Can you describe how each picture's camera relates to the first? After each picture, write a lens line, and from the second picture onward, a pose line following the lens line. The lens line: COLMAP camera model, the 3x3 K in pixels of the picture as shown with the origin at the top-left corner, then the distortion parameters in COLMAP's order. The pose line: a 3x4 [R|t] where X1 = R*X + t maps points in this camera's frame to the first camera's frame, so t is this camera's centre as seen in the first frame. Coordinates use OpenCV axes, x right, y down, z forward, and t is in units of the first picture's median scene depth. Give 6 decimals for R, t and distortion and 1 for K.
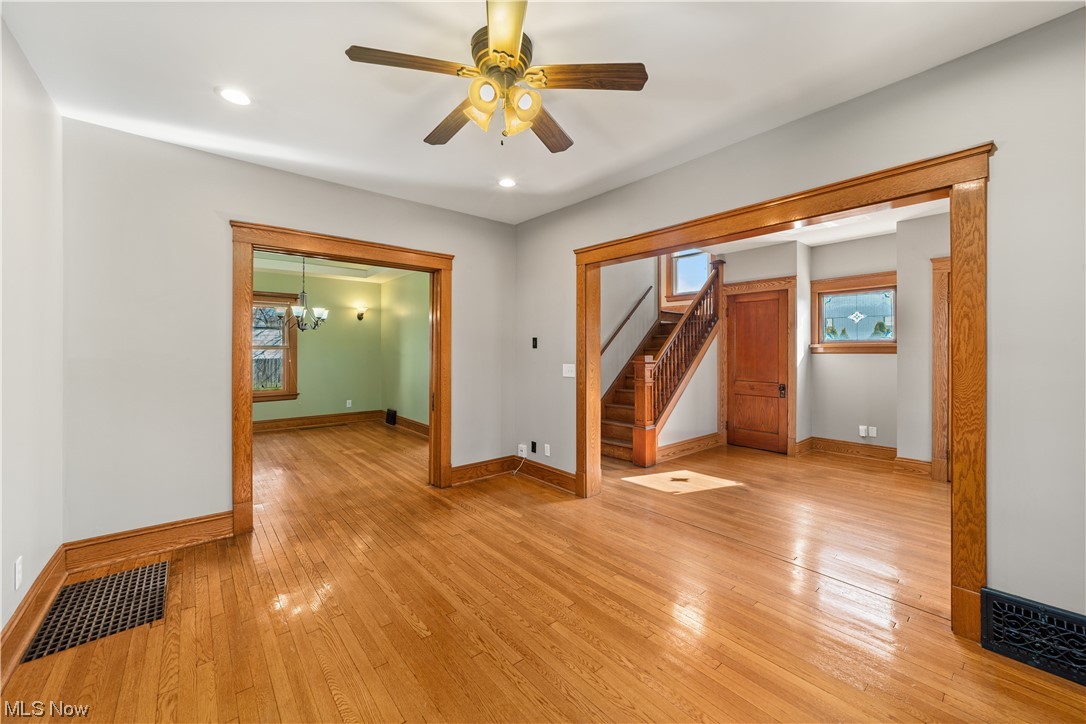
lens RADIAL K [[432.6, 0, 538.2], [0, 432.6, 353.0], [0, 0, 1]] dist [0.003750, 0.000821]
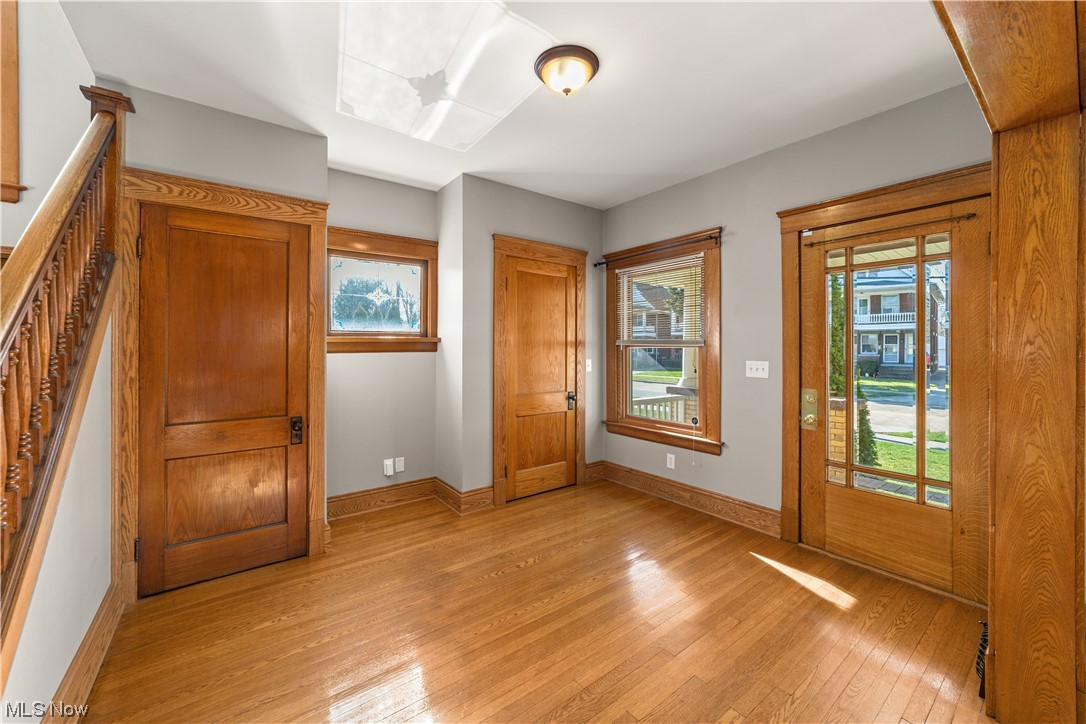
lens RADIAL K [[432.6, 0, 558.9], [0, 432.6, 347.4], [0, 0, 1]] dist [0.003750, 0.000821]
pose [[0.037842, -0.003193, 0.999279, 0.079274], [0.008699, 0.999958, 0.002866, -0.005306], [-0.999246, 0.008585, 0.037868, 0.646974]]
